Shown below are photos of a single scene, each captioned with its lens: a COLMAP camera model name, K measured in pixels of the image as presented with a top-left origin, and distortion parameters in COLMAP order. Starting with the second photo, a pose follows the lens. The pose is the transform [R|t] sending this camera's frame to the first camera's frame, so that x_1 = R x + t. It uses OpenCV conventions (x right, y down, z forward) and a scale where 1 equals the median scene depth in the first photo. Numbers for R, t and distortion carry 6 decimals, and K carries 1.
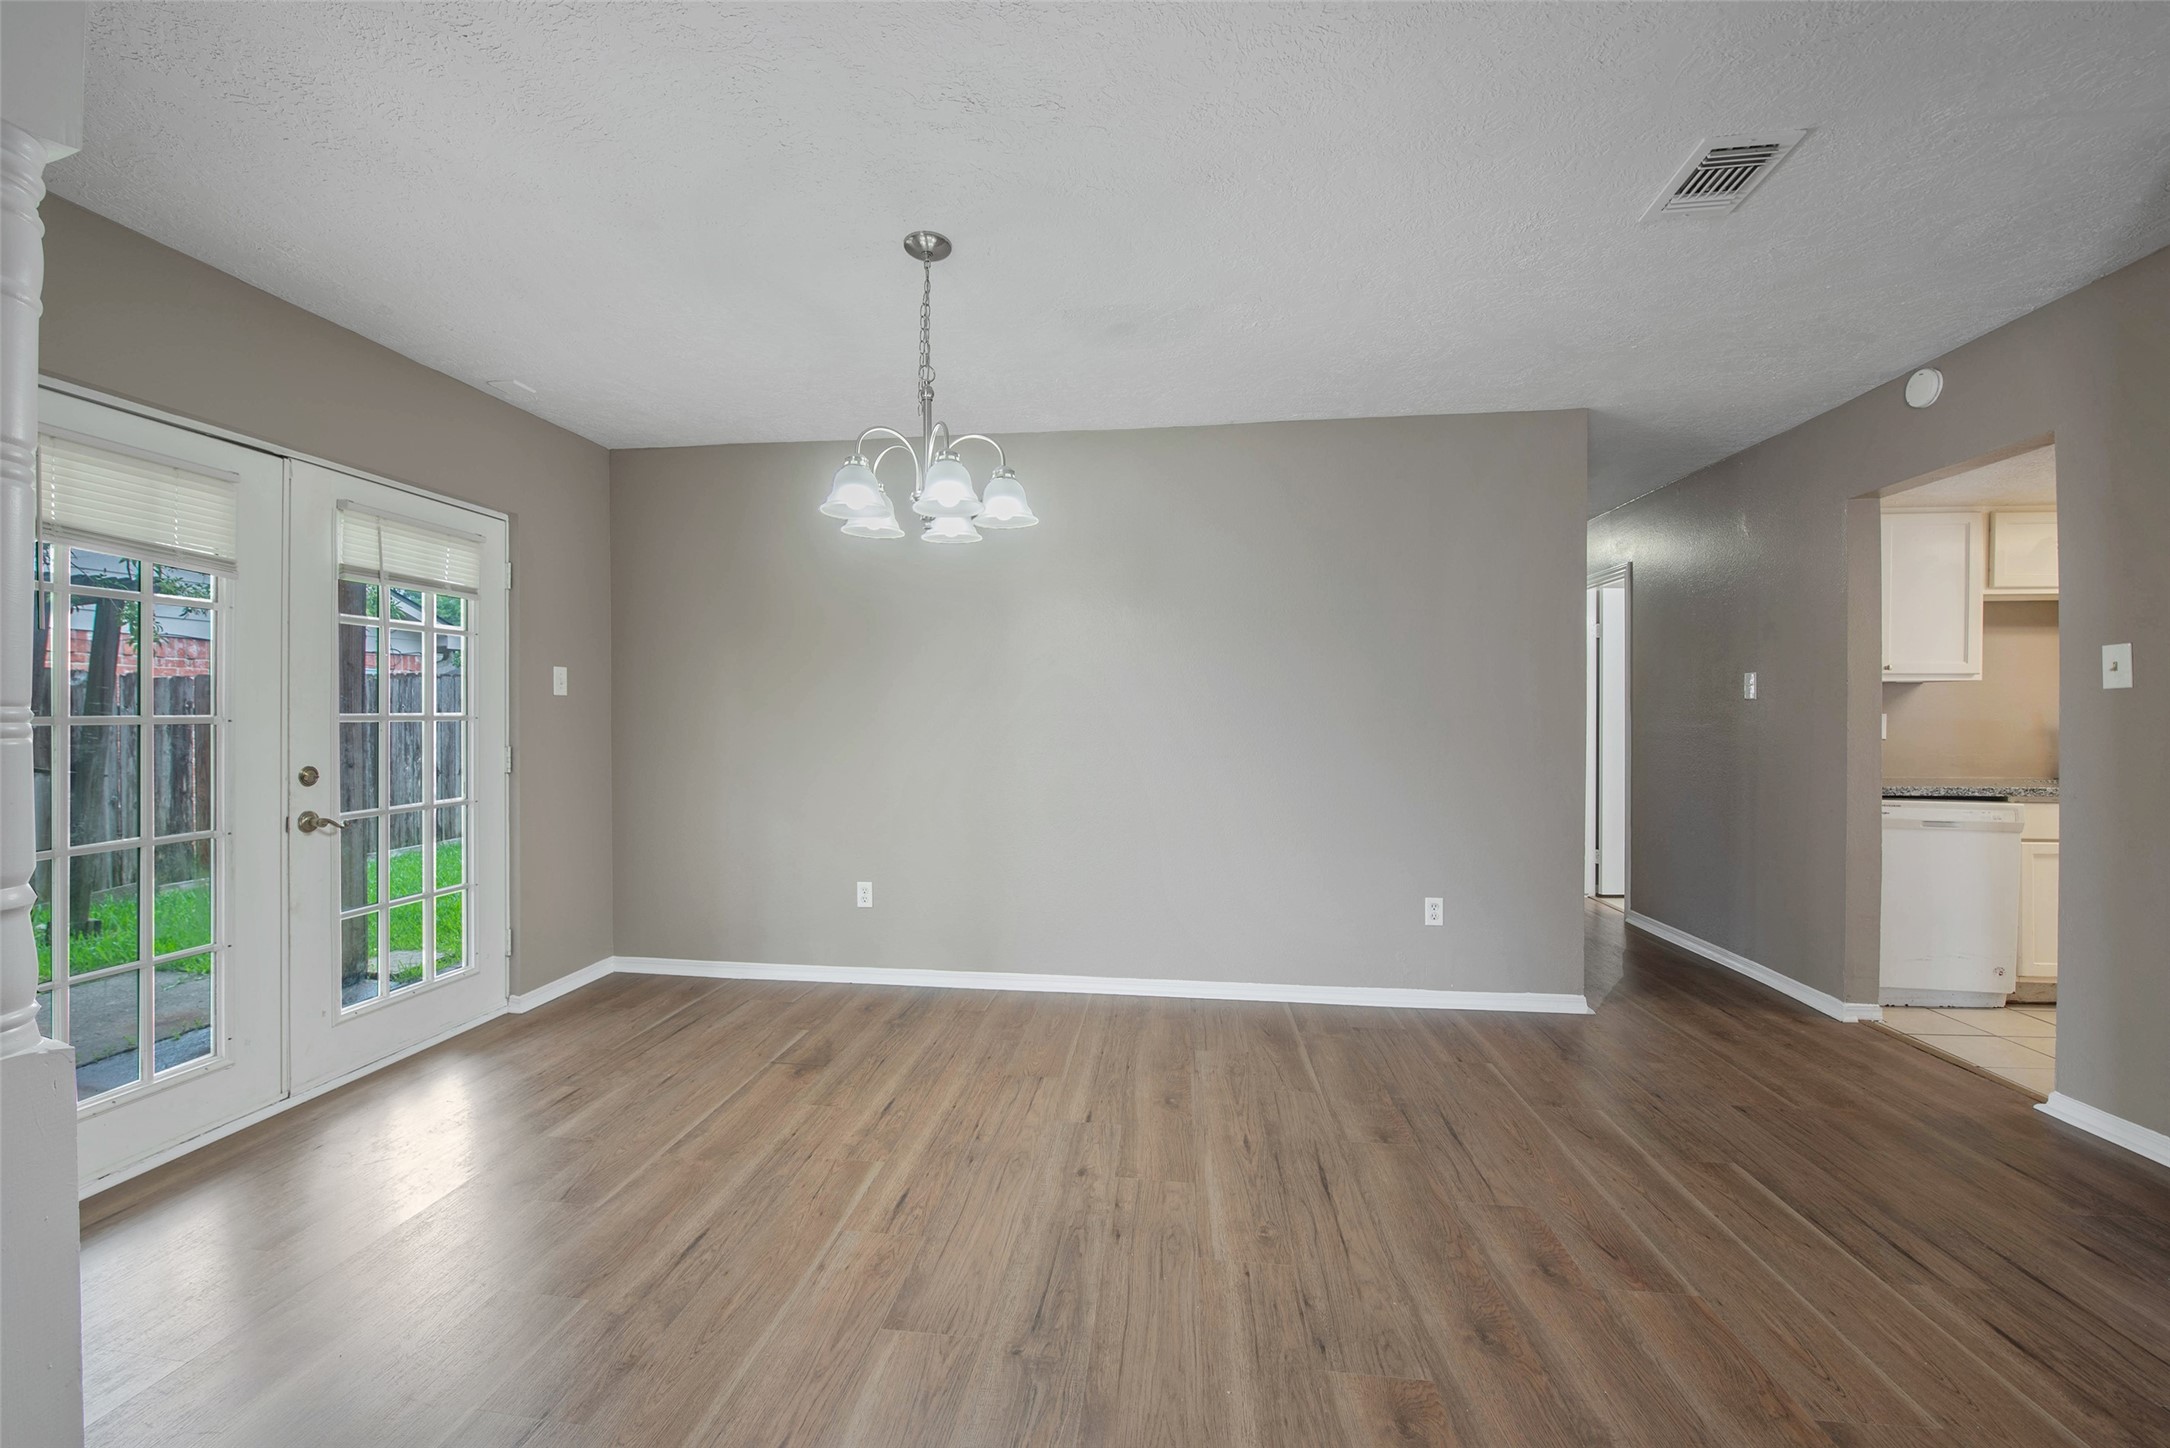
lens RADIAL K [[869.3, 0, 1040.7], [0, 869.3, 718.8], [0, 0, 1]] dist [-0.010630, -0.003962]
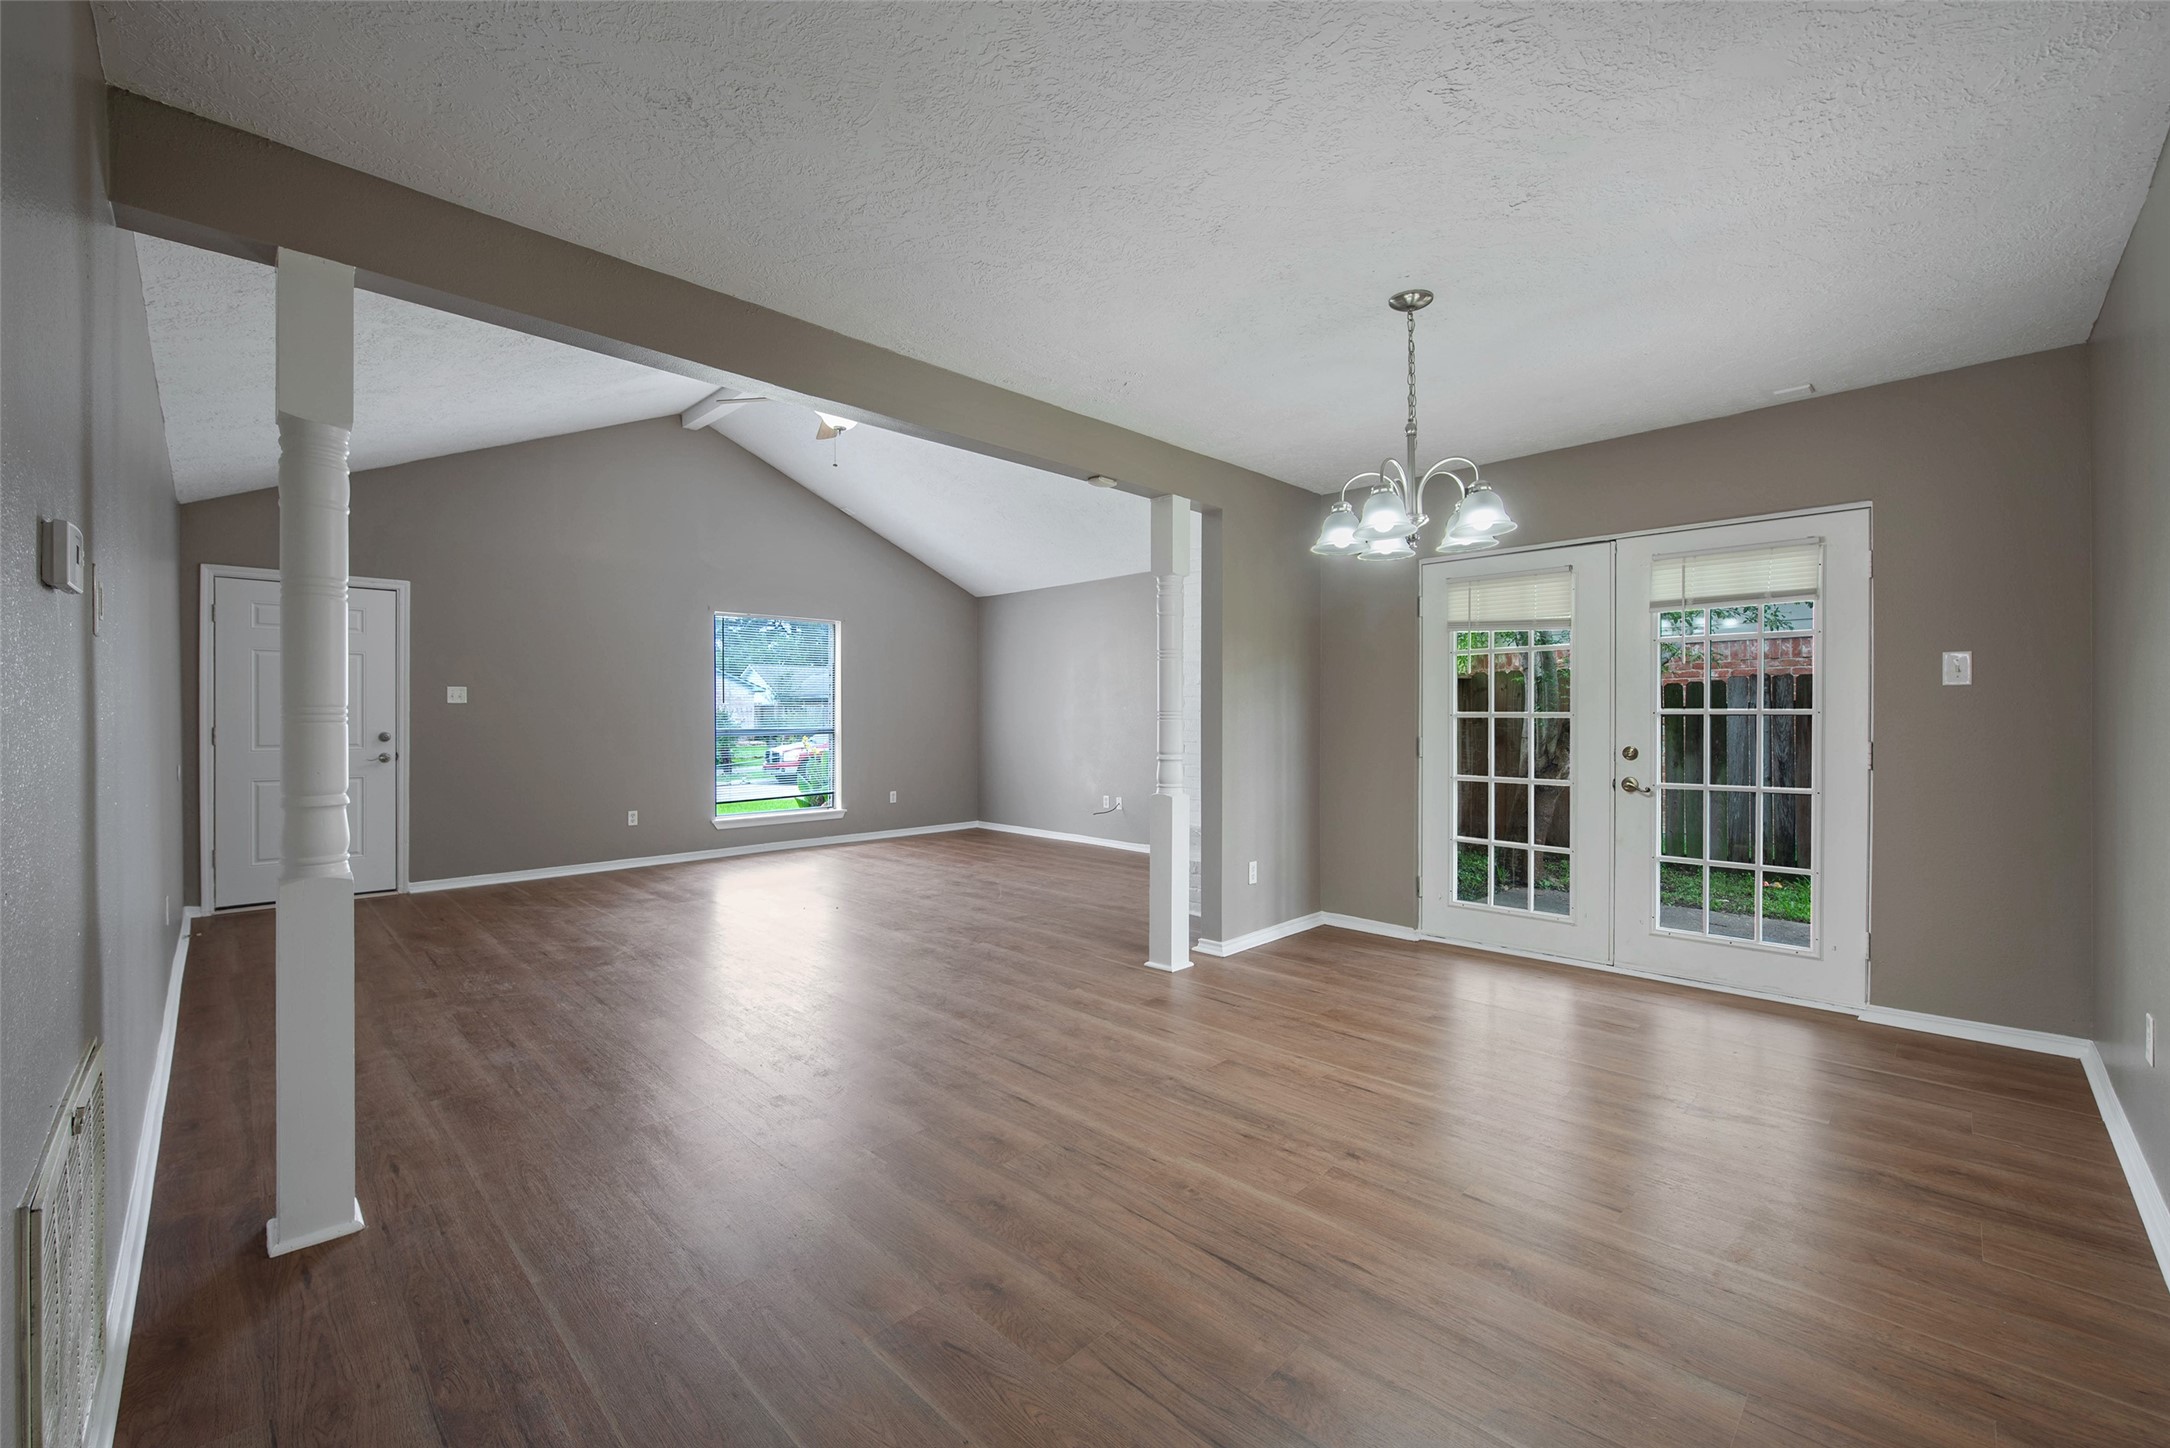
lens RADIAL K [[869.3, 0, 1072.5], [0, 869.3, 731.0], [0, 0, 1]] dist [-0.010630, -0.003962]
pose [[-0.593890, 0.013269, -0.804437, 1.109862], [0.003600, 0.999898, 0.013835, 0.005935], [0.804538, 0.005320, -0.593877, 1.398429]]
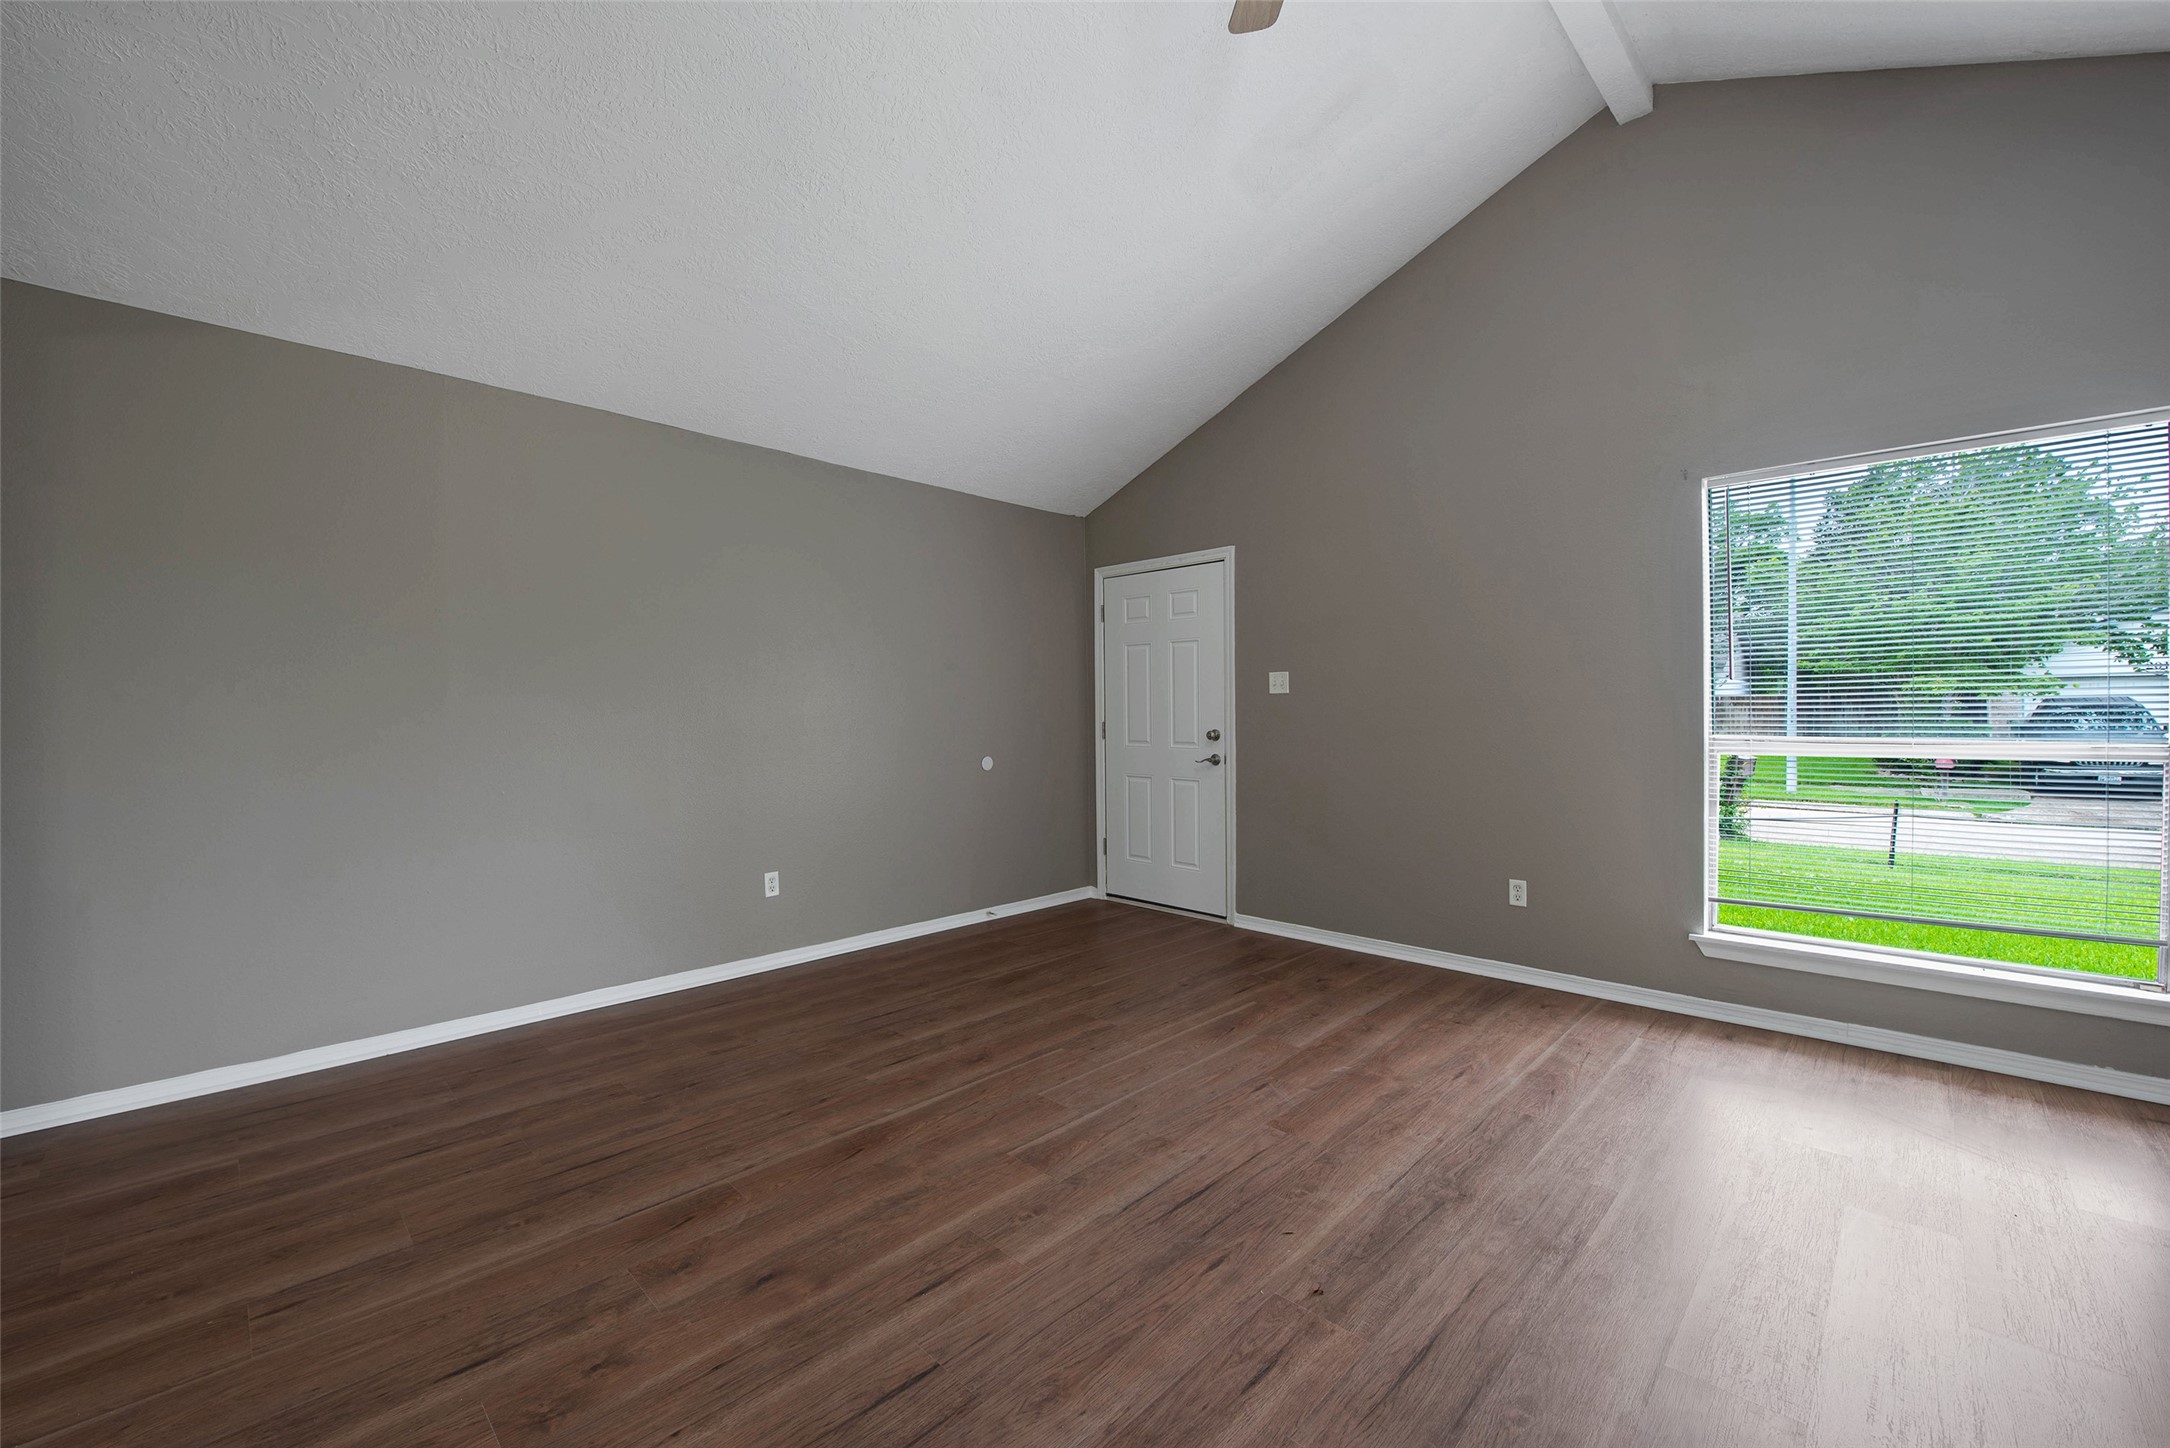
lens RADIAL K [[869.3, 0, 1069.4], [0, 869.3, 710.8], [0, 0, 1]] dist [-0.010630, -0.003962]
pose [[-0.816361, 0.007525, 0.577492, -0.777738], [0.004724, 0.999969, -0.006352, 0.002718], [-0.577522, -0.002457, -0.816371, 0.182368]]
